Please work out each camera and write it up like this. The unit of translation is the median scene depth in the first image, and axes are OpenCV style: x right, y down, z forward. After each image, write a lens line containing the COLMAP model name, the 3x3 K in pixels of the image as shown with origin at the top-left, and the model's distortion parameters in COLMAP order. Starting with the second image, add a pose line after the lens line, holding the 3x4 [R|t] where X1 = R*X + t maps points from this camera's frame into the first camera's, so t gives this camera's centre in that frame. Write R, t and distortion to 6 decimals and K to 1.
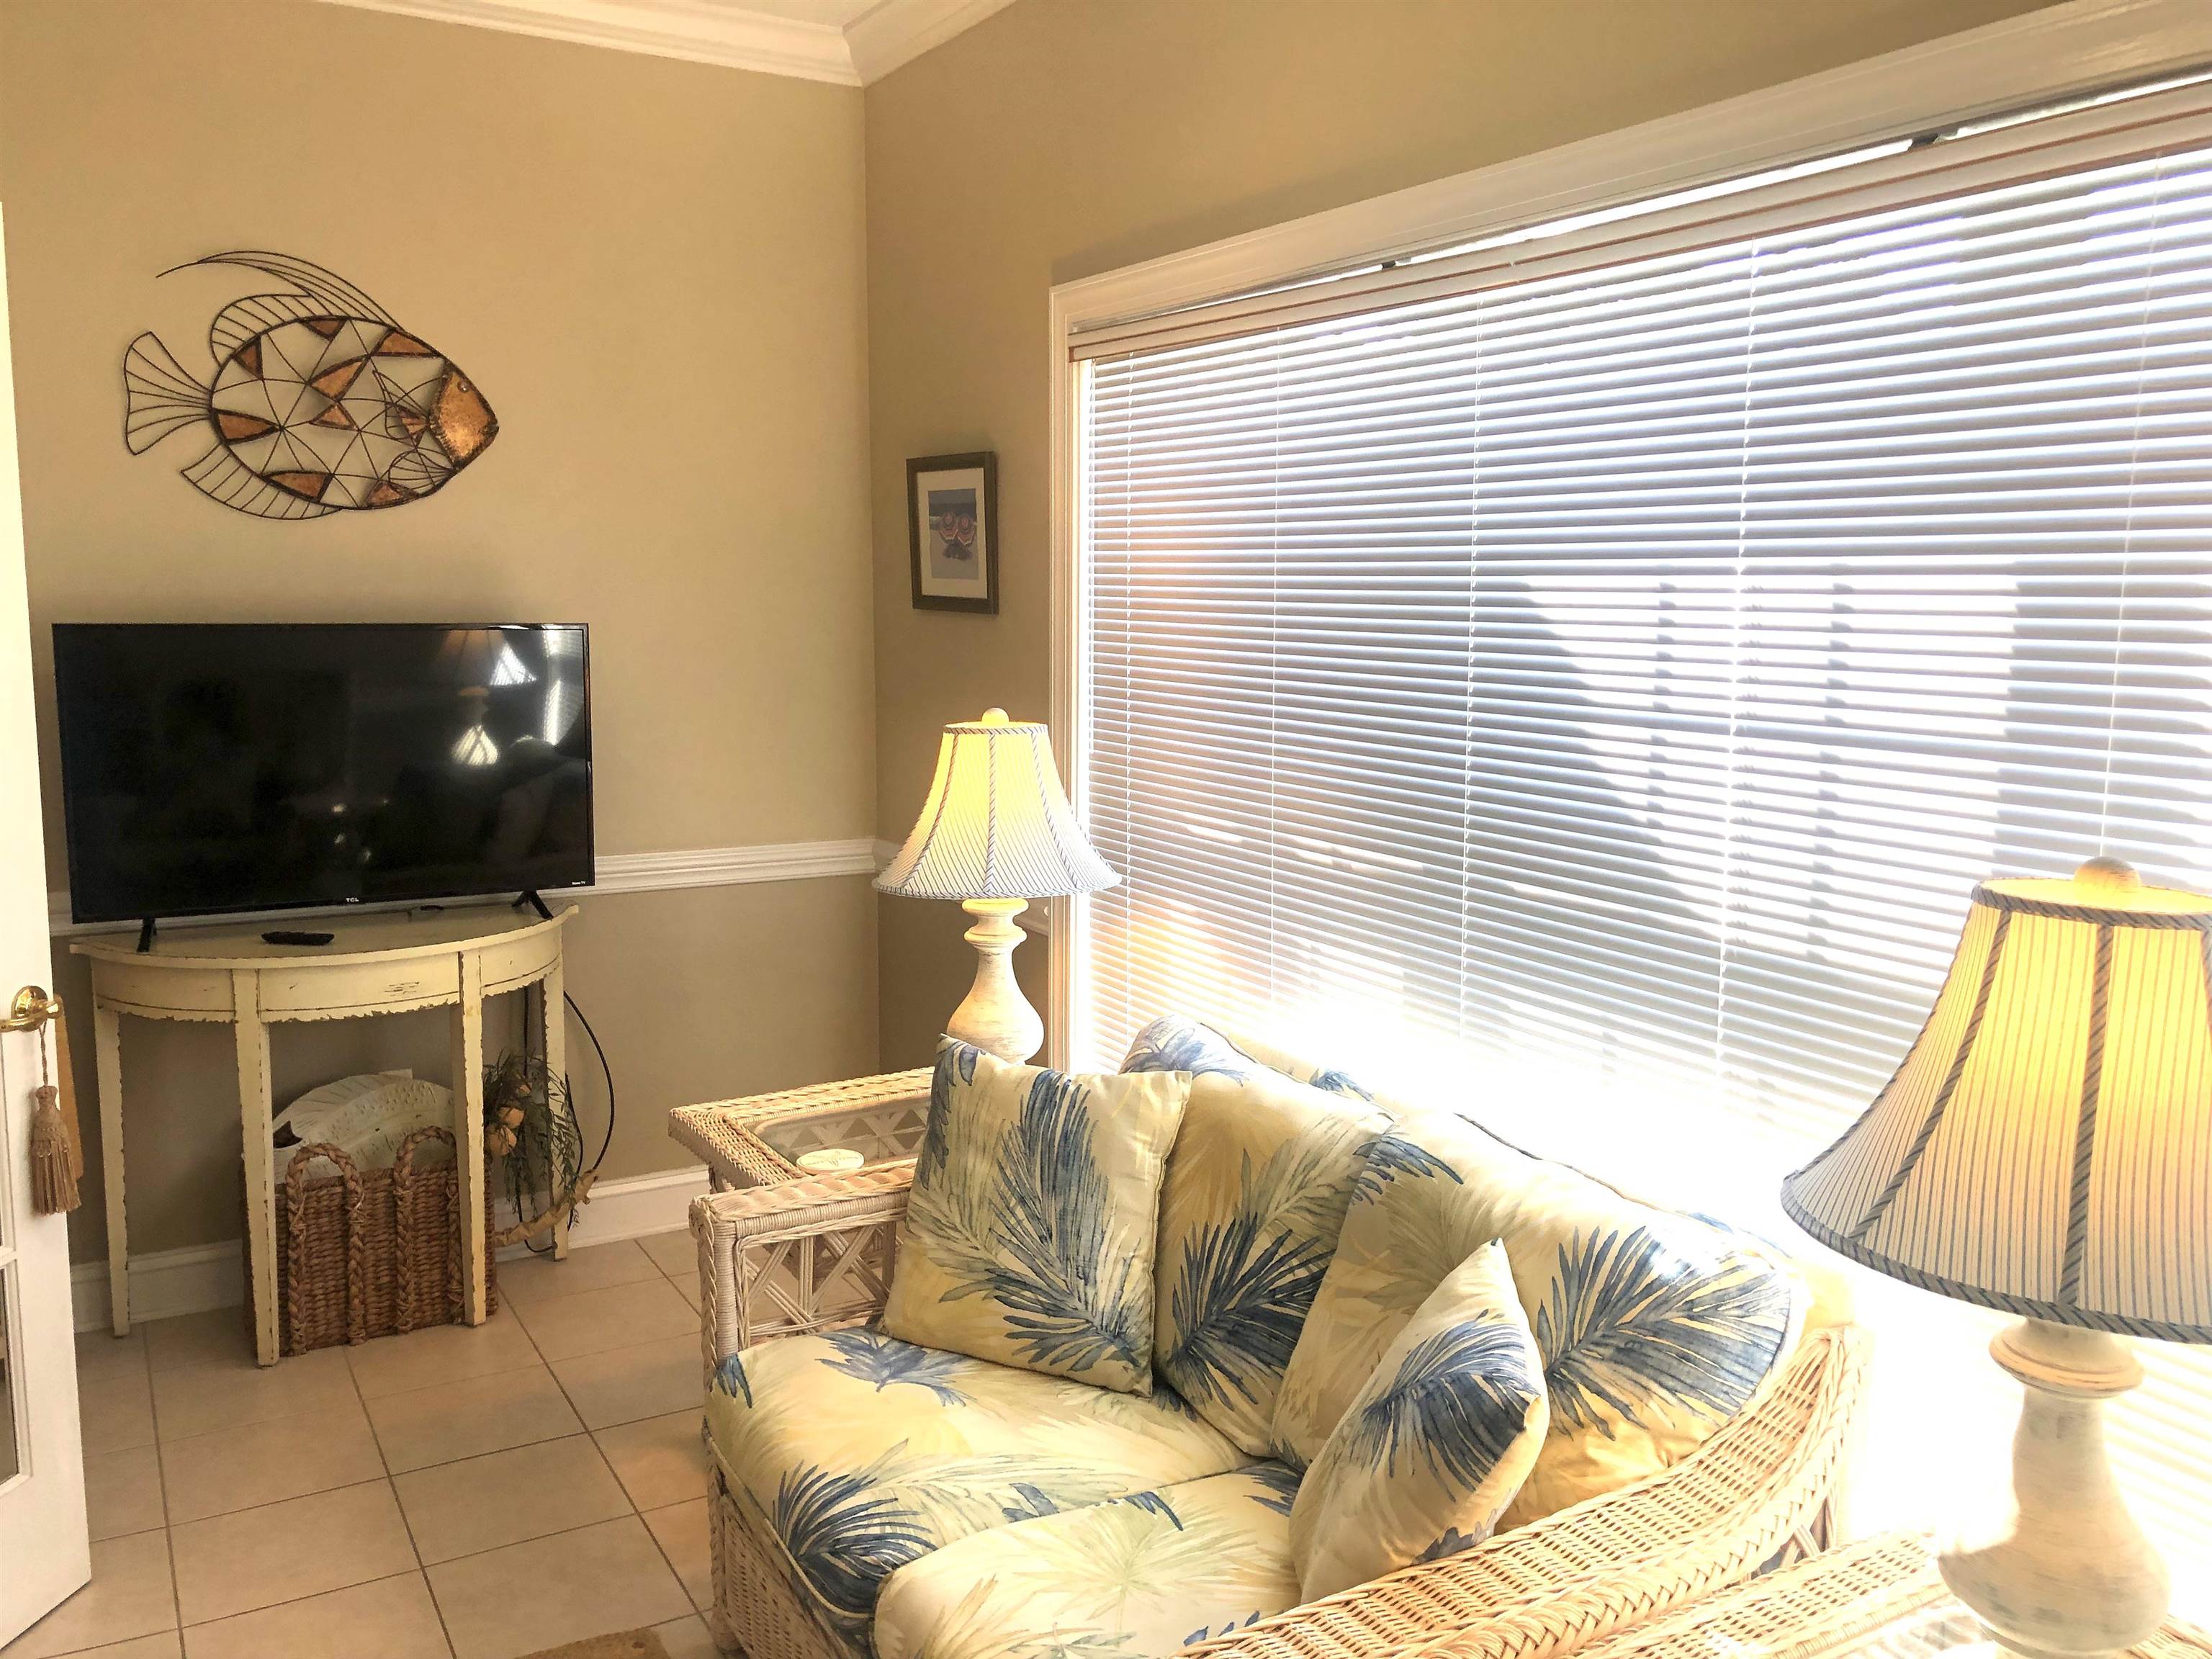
lens RADIAL K [[1801.7, 0, 1186.2], [0, 1801.7, 854.4], [0, 0, 1]] dist [0.027561, -0.045161]
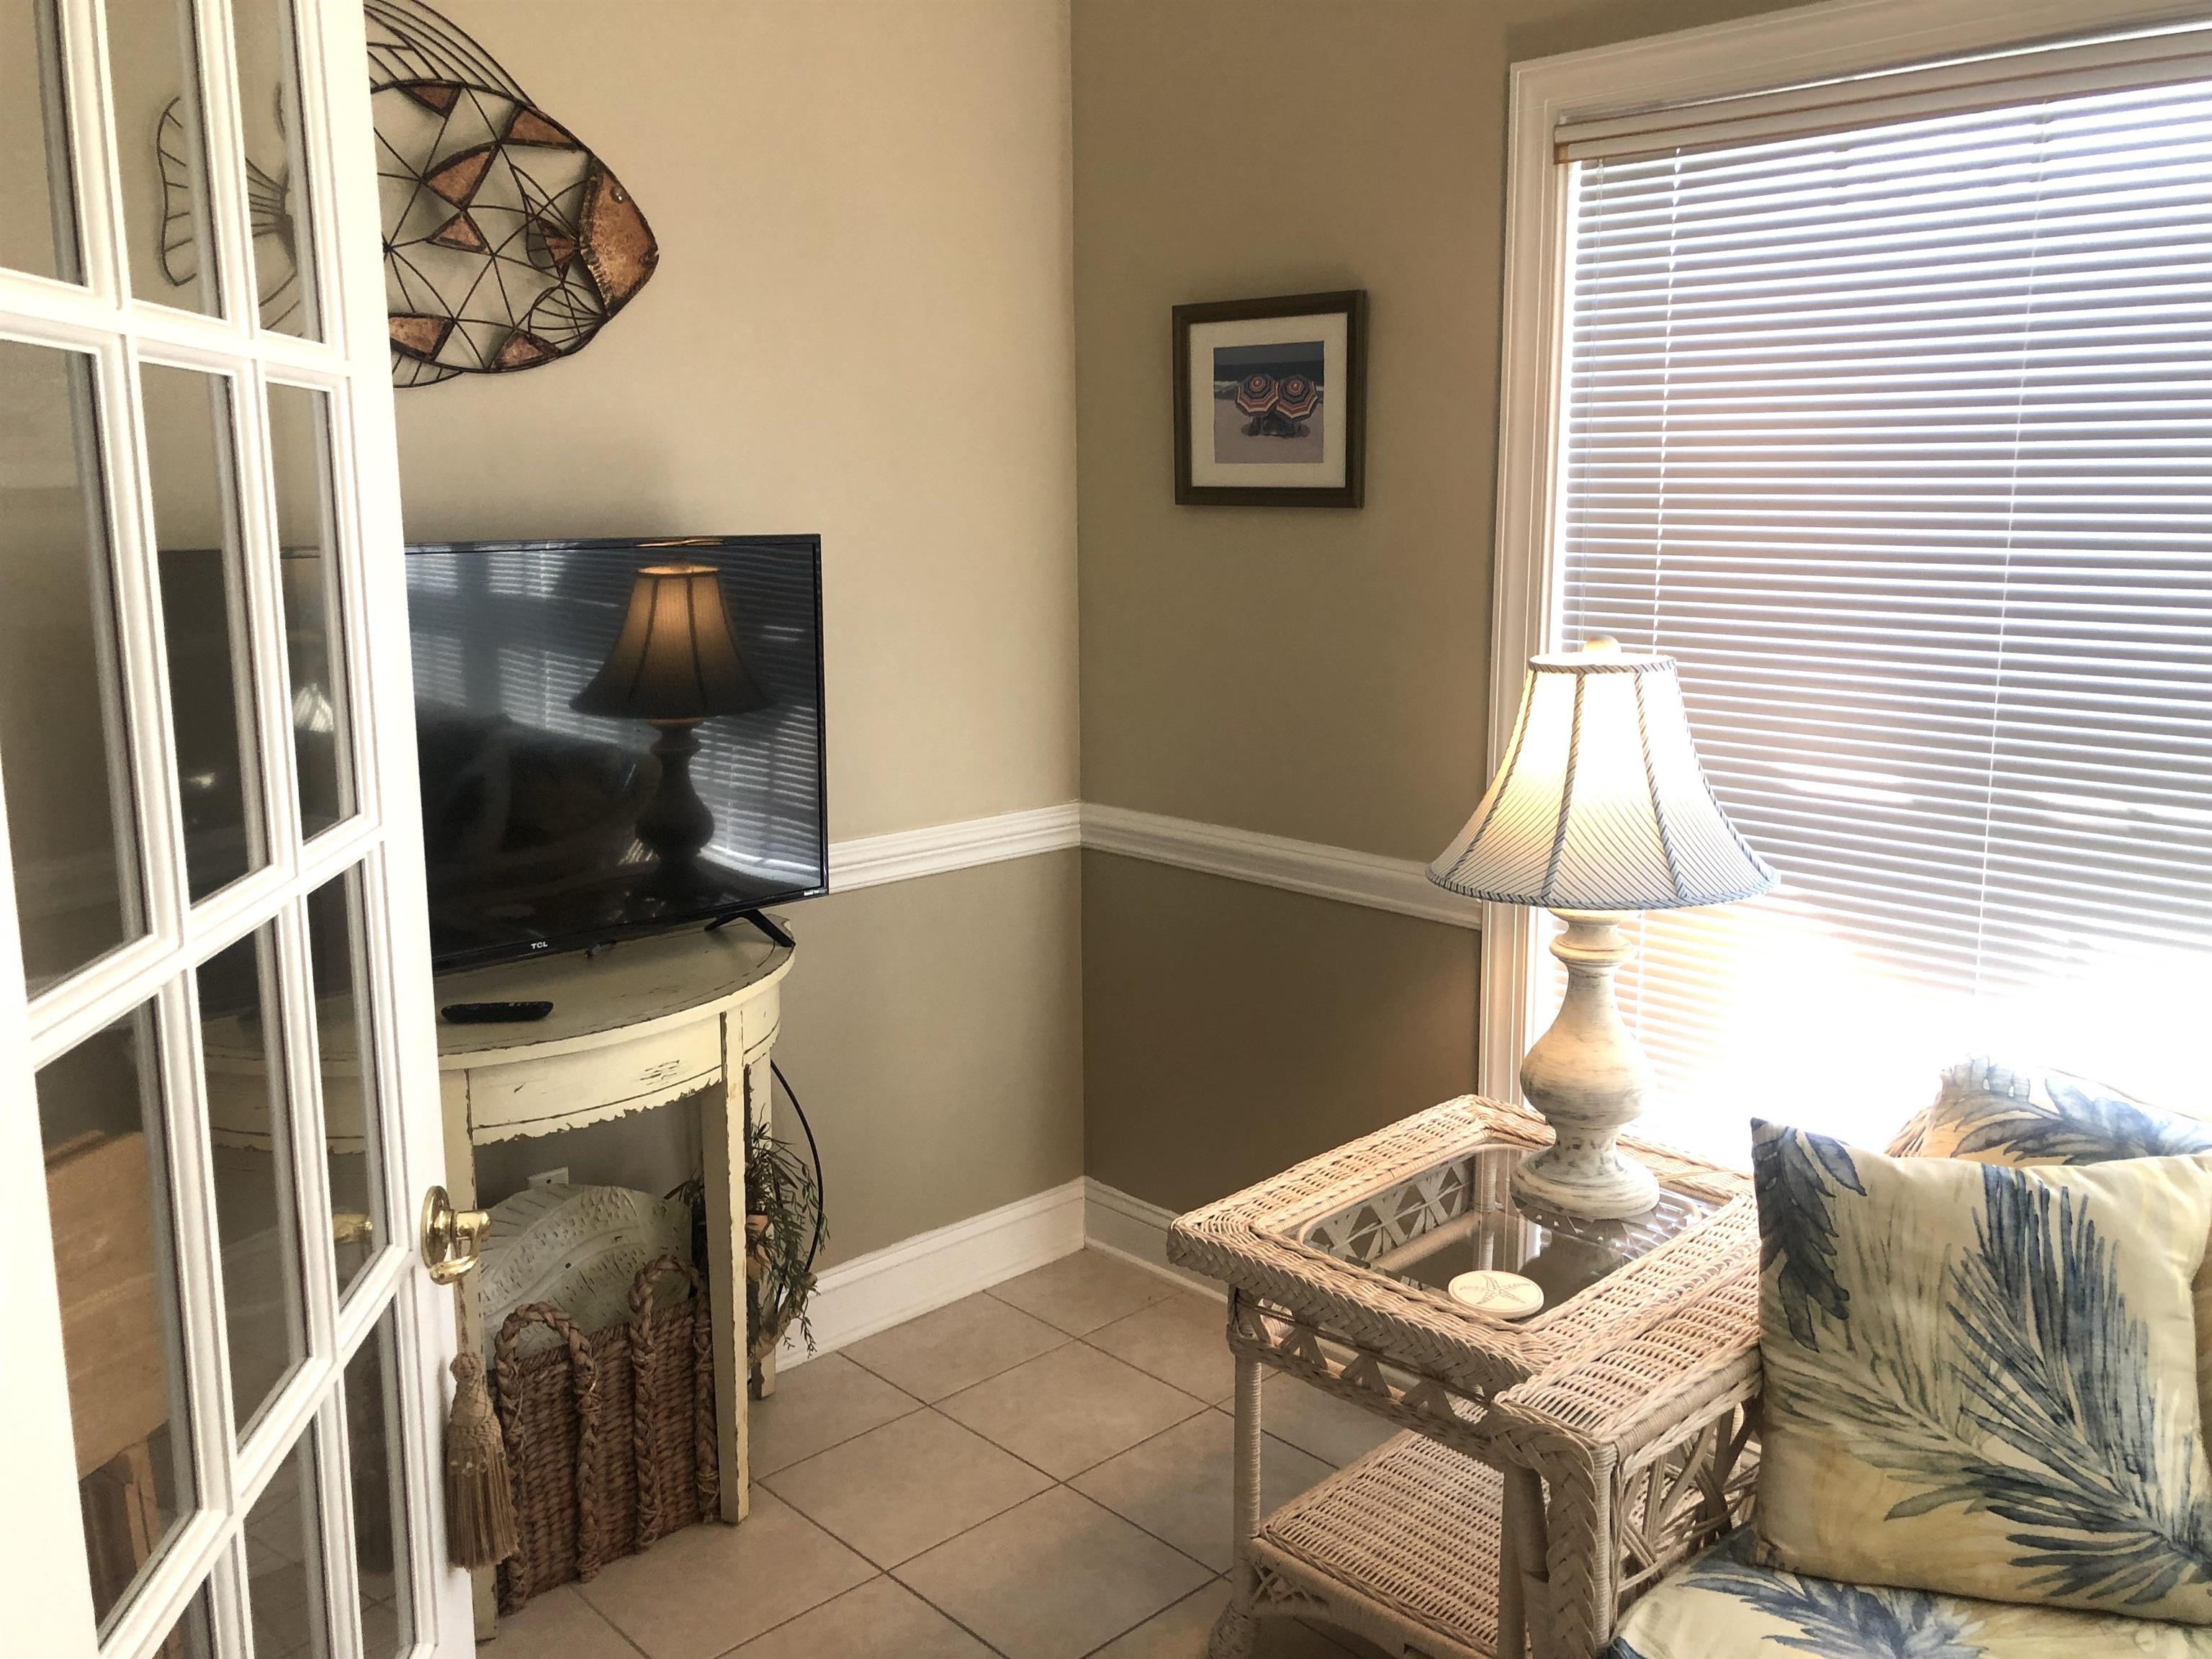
lens RADIAL K [[1801.7, 0, 1110.7], [0, 1801.7, 824.6], [0, 0, 1]] dist [0.027561, -0.045161]
pose [[0.976323, -0.056036, 0.208934, -0.395784], [0.047105, 0.997761, 0.047482, -0.043712], [-0.211127, -0.036516, 0.976776, 0.289562]]
